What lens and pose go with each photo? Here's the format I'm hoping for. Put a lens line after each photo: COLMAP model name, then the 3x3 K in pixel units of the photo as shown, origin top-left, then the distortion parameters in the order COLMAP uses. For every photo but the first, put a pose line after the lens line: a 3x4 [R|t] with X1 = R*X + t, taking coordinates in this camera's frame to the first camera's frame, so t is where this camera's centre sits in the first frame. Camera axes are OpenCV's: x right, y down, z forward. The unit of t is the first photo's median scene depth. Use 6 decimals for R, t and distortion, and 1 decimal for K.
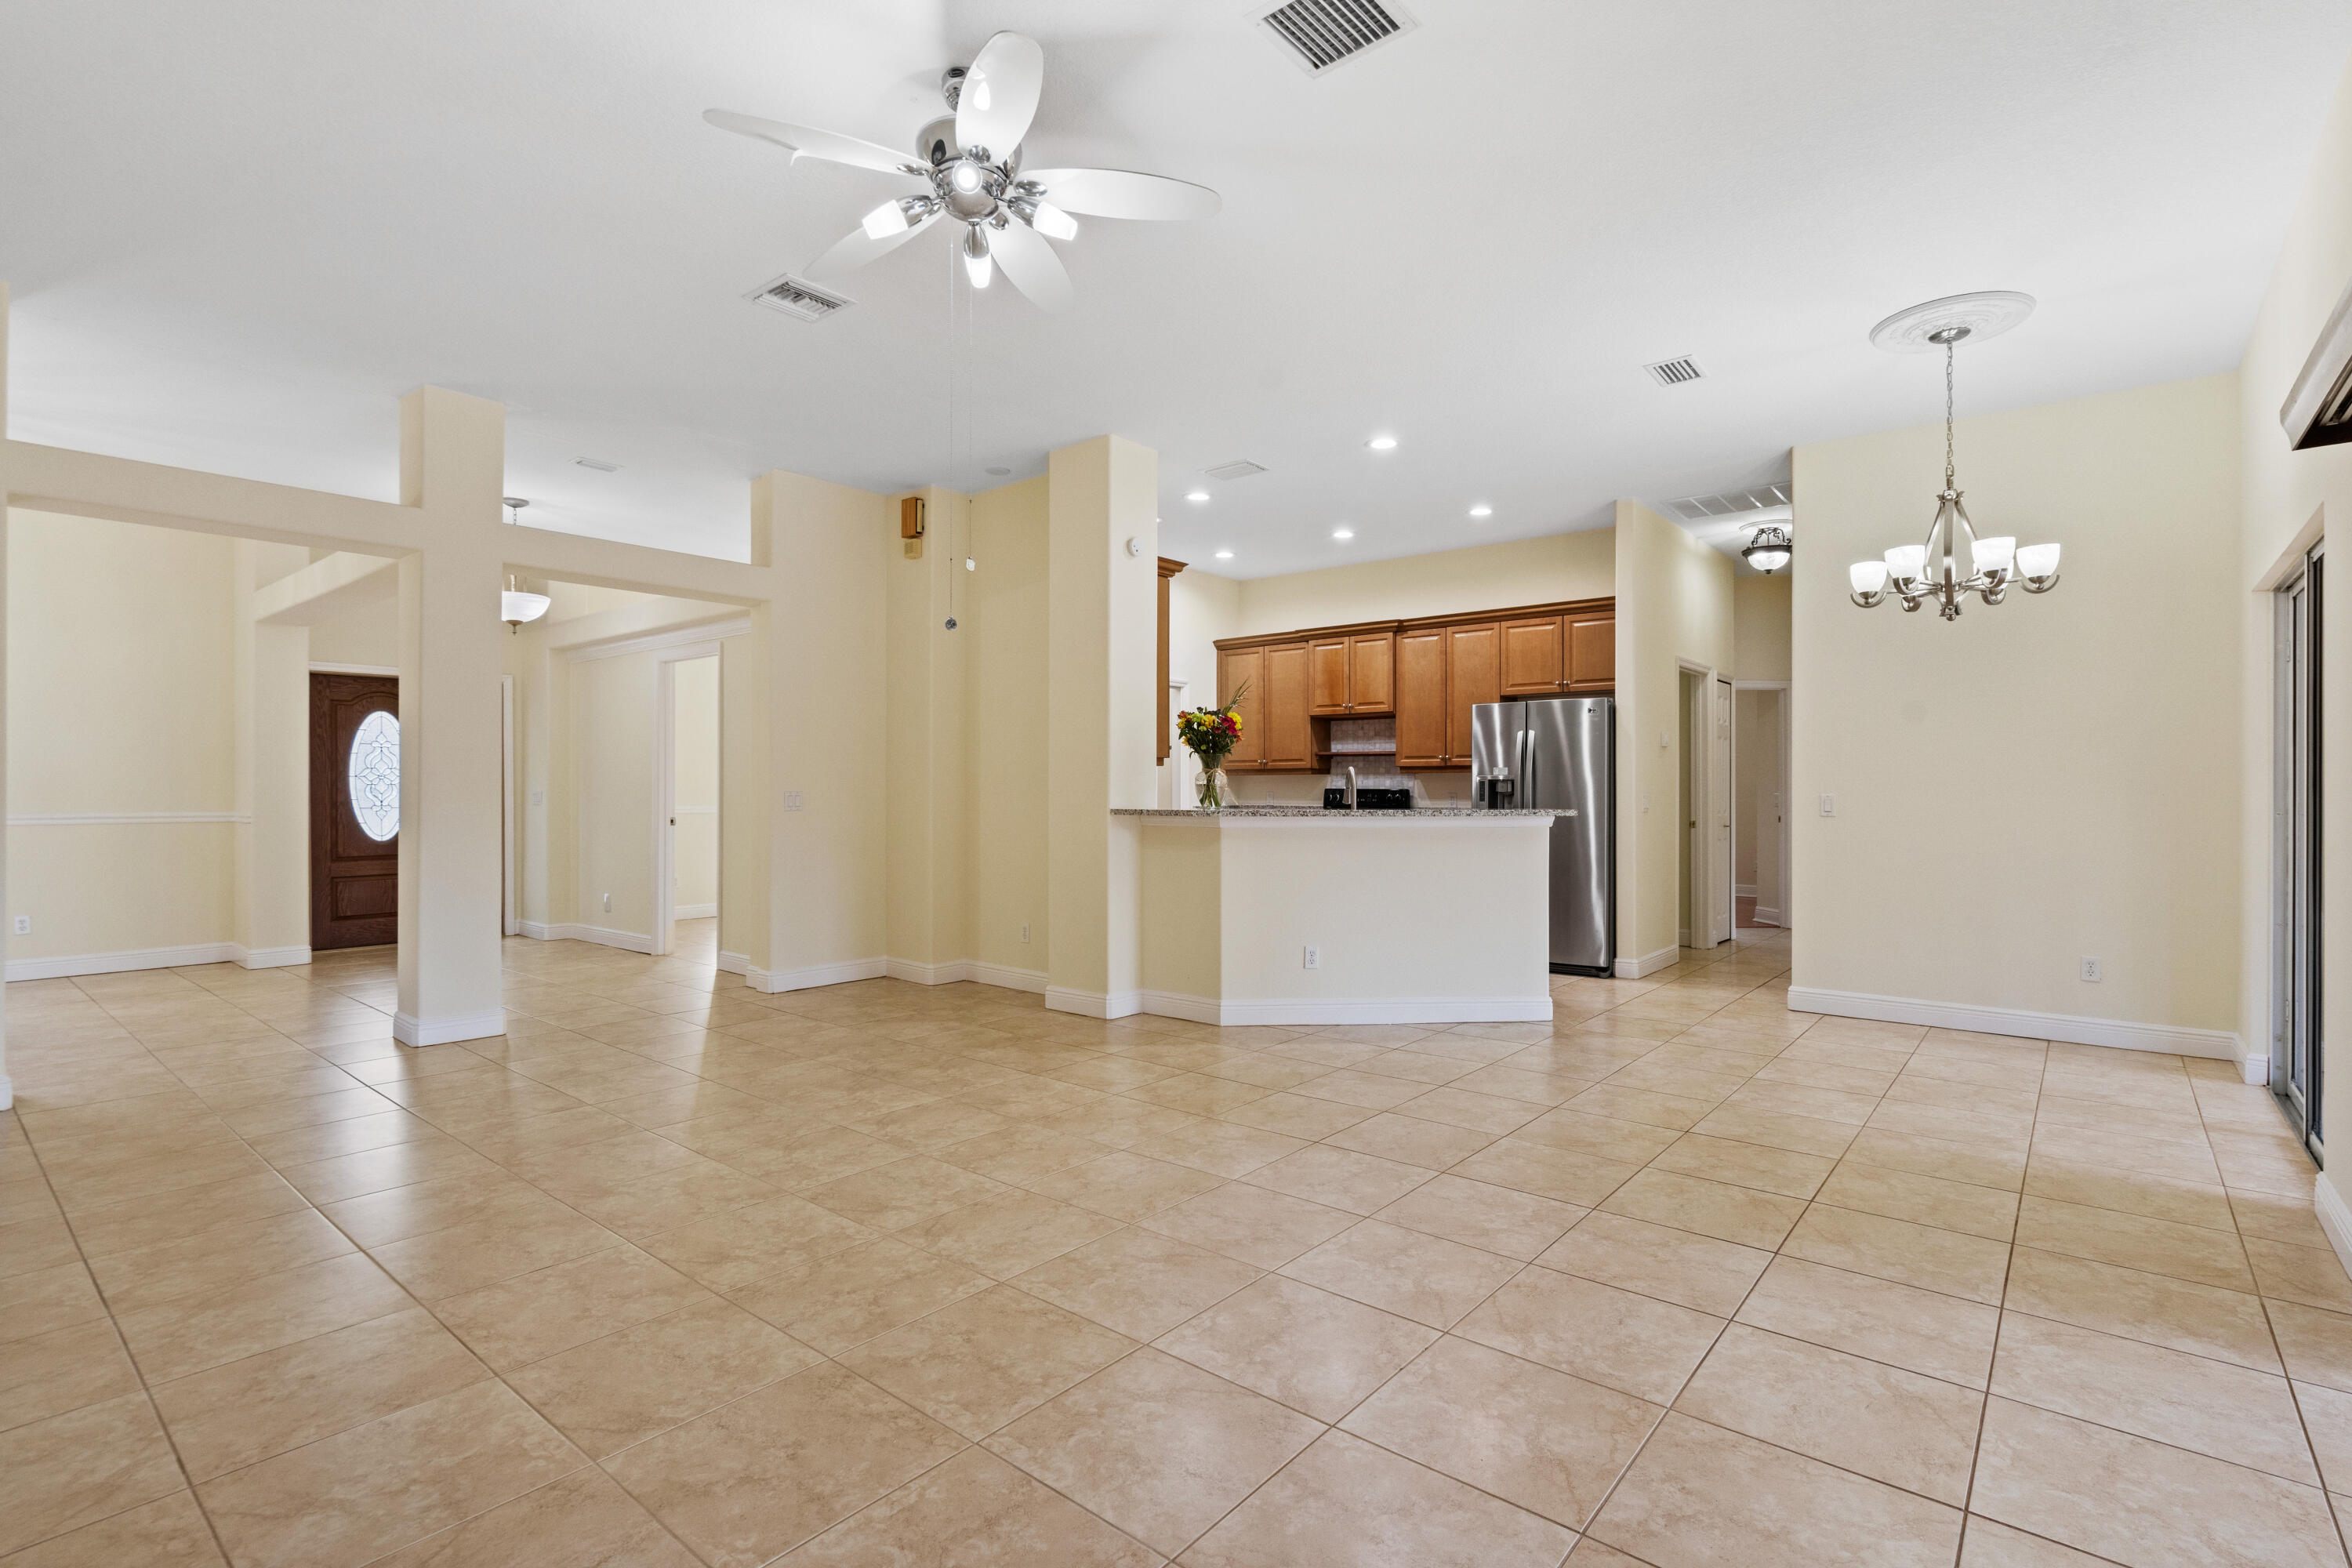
lens RADIAL K [[1086.8, 0, 1161.1], [0, 1086.8, 788.9], [0, 0, 1]] dist [0.002260, 0.000996]
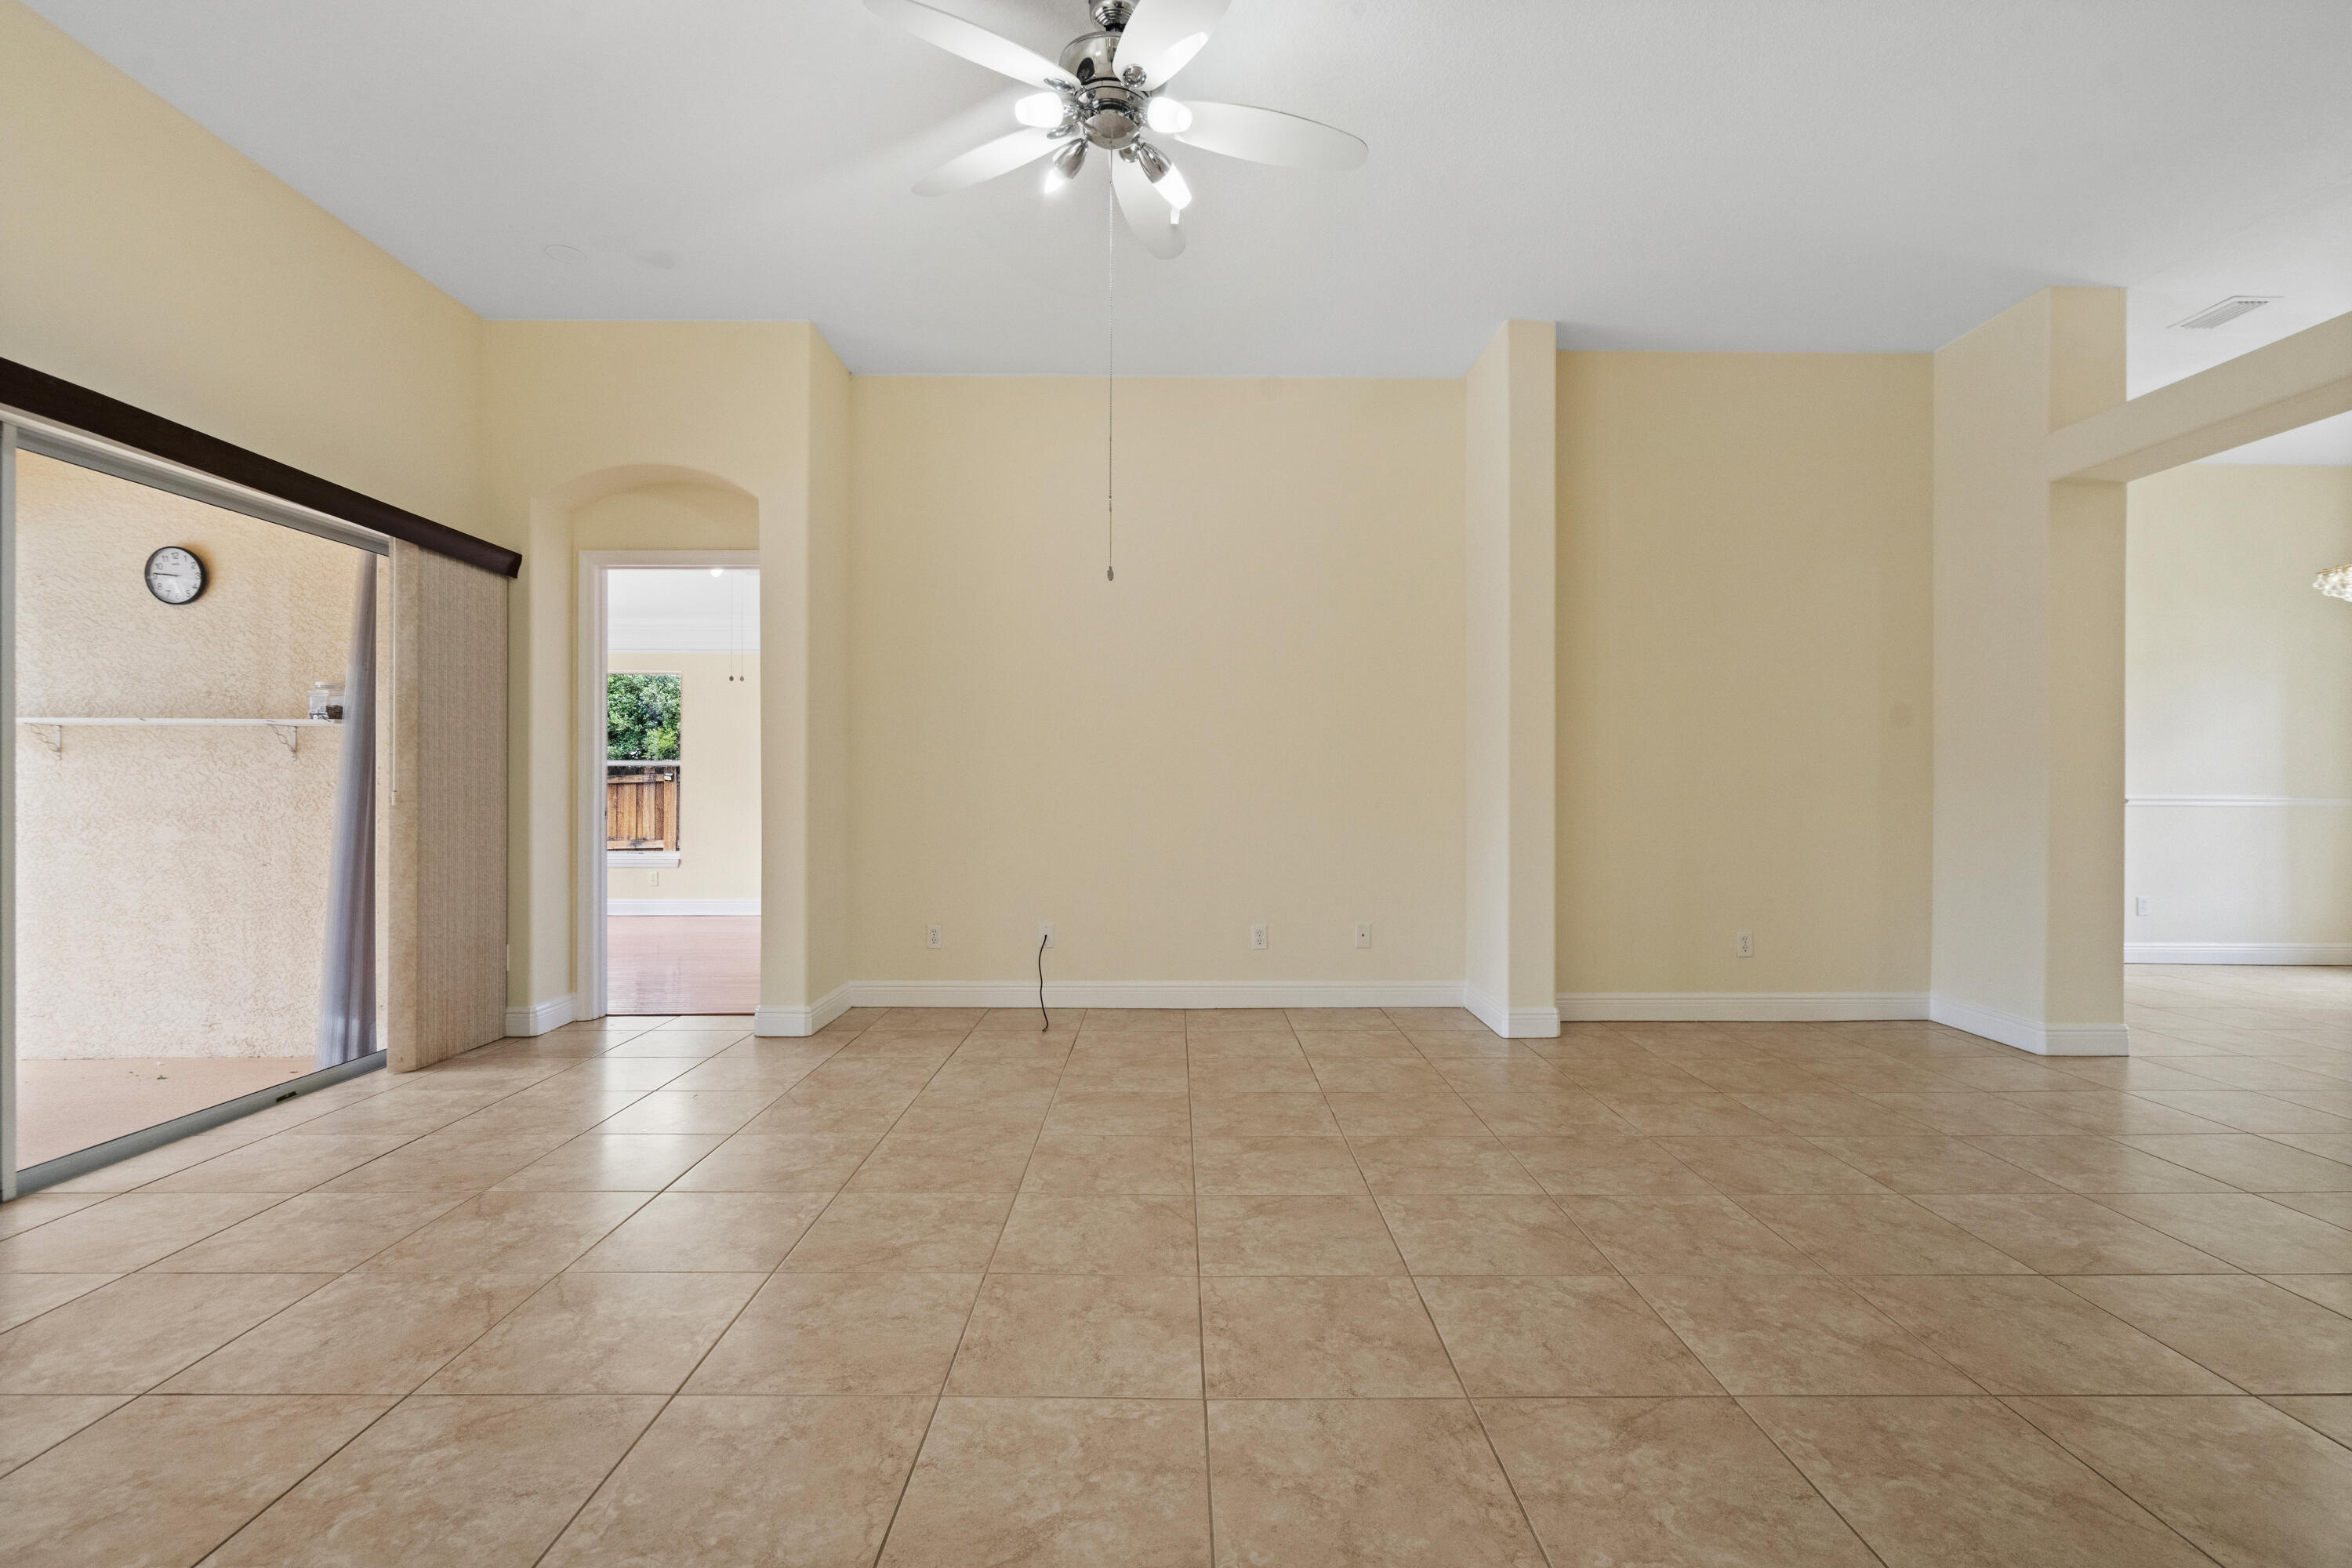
lens RADIAL K [[1086.8, 0, 1178.3], [0, 1086.8, 776.7], [0, 0, 1]] dist [0.002260, 0.000996]
pose [[-0.756782, -0.009503, -0.653598, 0.256744], [-0.001804, 0.999921, -0.012450, 0.030648], [0.653665, -0.008243, -0.756739, 1.117185]]
